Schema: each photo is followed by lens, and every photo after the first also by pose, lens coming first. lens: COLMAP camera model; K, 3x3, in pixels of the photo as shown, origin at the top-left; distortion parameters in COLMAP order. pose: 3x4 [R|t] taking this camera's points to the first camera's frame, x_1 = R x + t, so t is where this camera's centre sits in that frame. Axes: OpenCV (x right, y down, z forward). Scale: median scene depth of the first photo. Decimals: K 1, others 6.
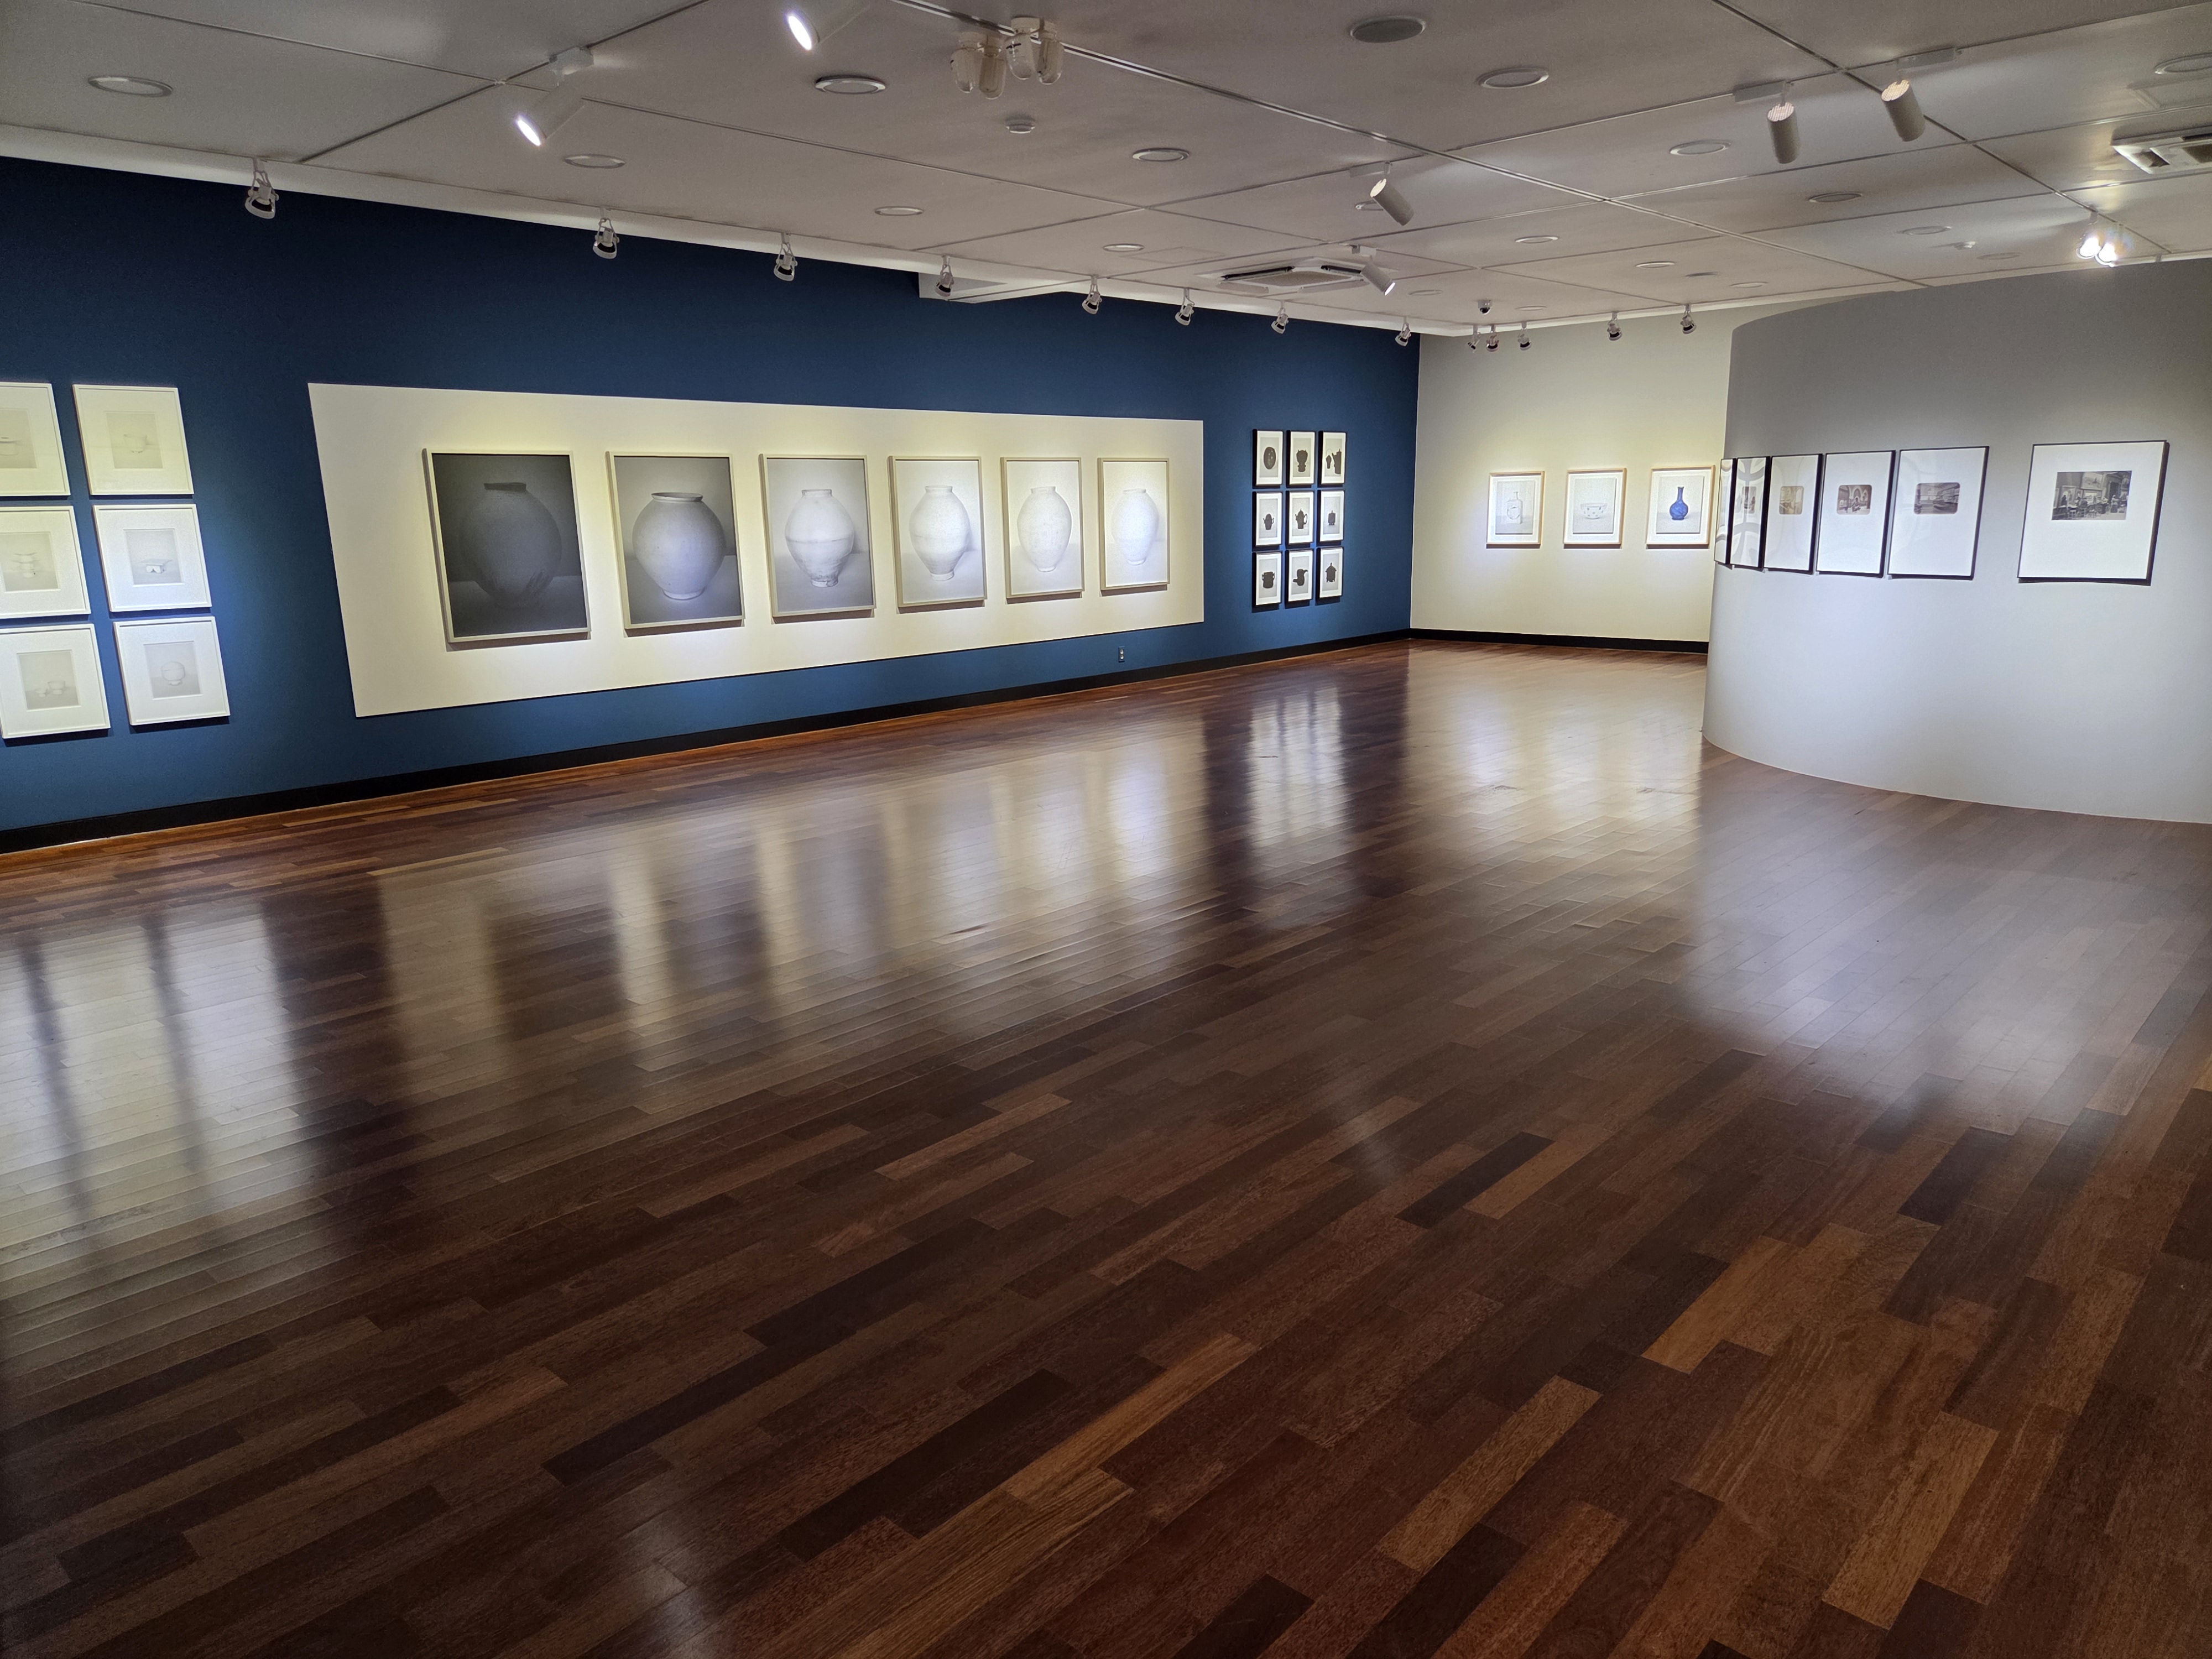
lens RADIAL K [[1492.3, 0, 1112.5], [0, 1492.3, 848.4], [0, 0, 1]] dist [0.039098, -0.012005]
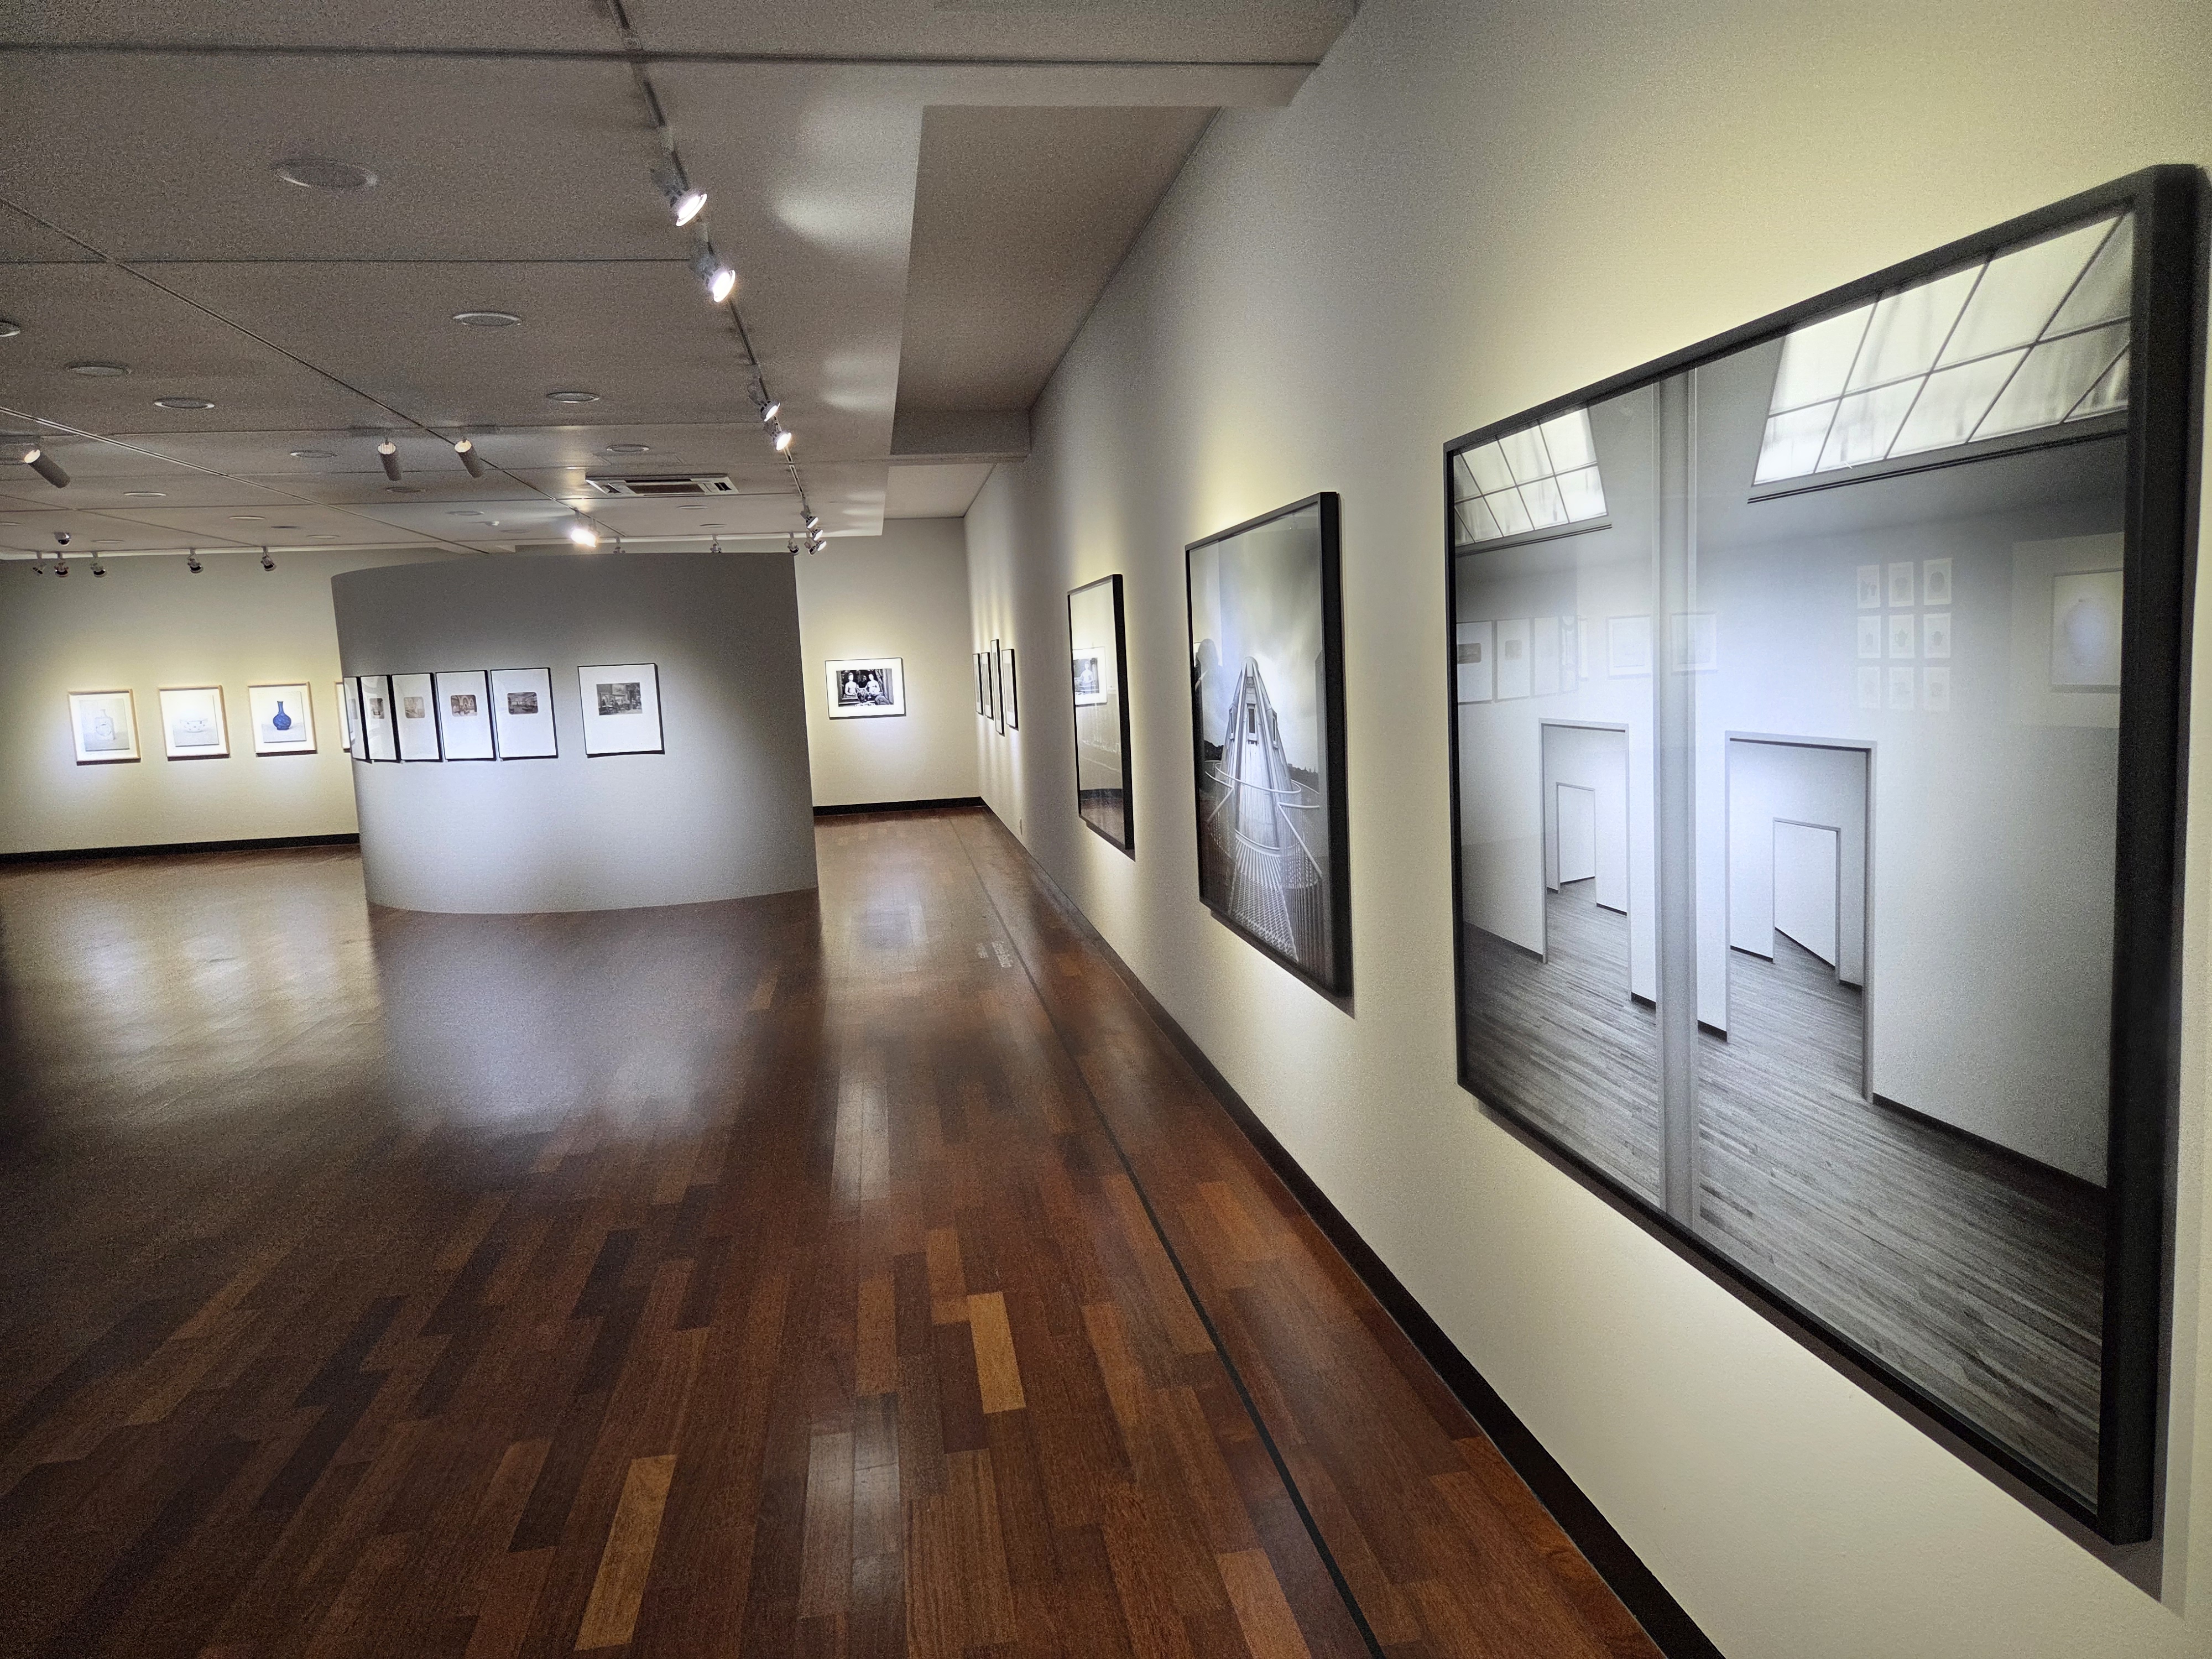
lens RADIAL K [[1492.3, 0, 1113.5], [0, 1492.3, 831.5], [0, 0, 1]] dist [0.039098, -0.012005]
pose [[0.621104, -0.098740, 0.777483, -0.197633], [0.212348, 0.976126, -0.045670, 0.061382], [-0.754413, 0.193463, 0.627243, -0.251714]]
